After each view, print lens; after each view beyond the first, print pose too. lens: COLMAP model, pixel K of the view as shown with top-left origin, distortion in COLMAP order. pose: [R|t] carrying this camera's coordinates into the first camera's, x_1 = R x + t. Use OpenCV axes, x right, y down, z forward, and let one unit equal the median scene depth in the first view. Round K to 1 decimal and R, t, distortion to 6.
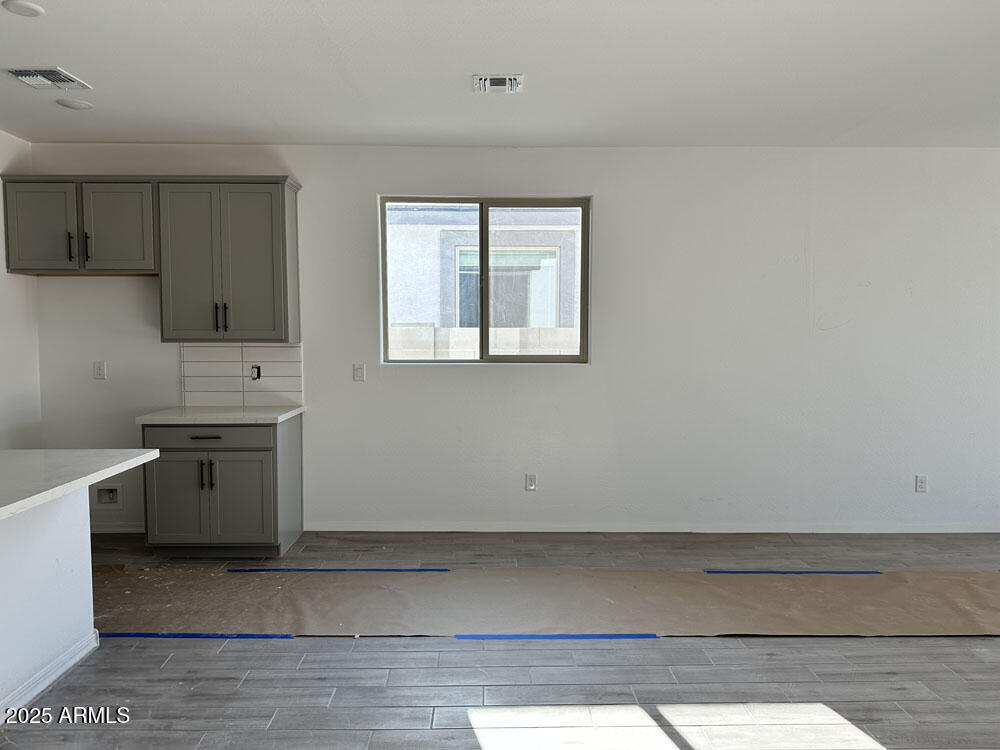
lens RADIAL K [[708.6, 0, 492.8], [0, 708.6, 371.8], [0, 0, 1]] dist [0.066947, -0.069524]
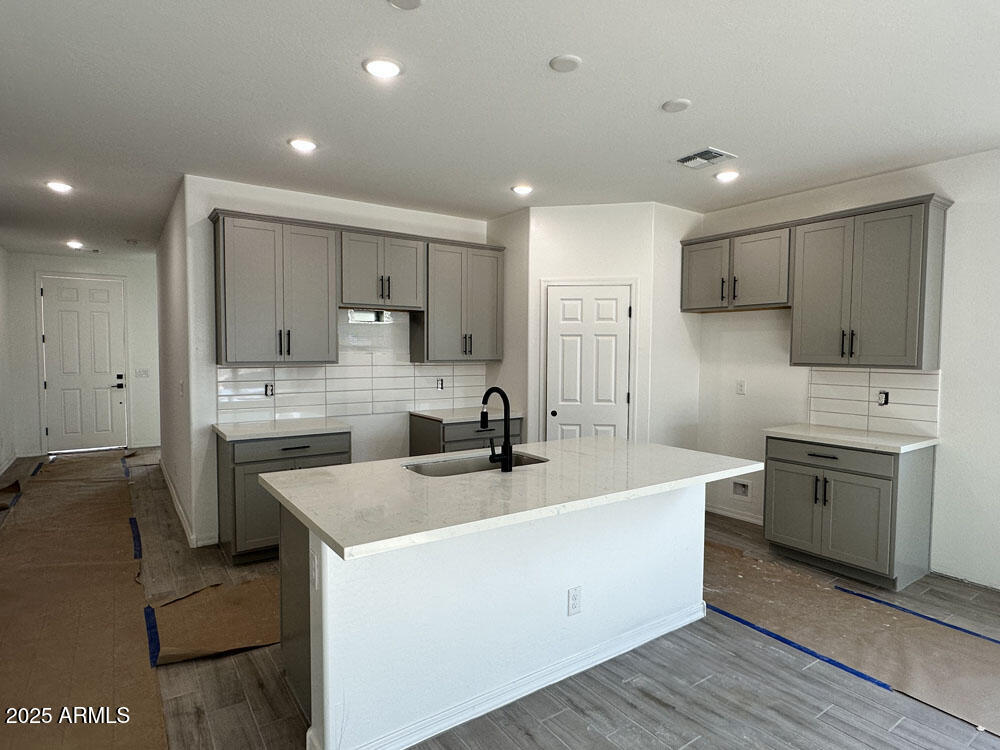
lens RADIAL K [[554.3, 0, 487.9], [0, 554.3, 377.9], [0, 0, 1]] dist [-0.002904, 0.000069]
pose [[0.556423, 0.044727, -0.829695, 0.002644], [-0.057837, 0.998213, 0.015024, -0.007758], [0.828884, 0.039627, 0.558015, 0.112289]]
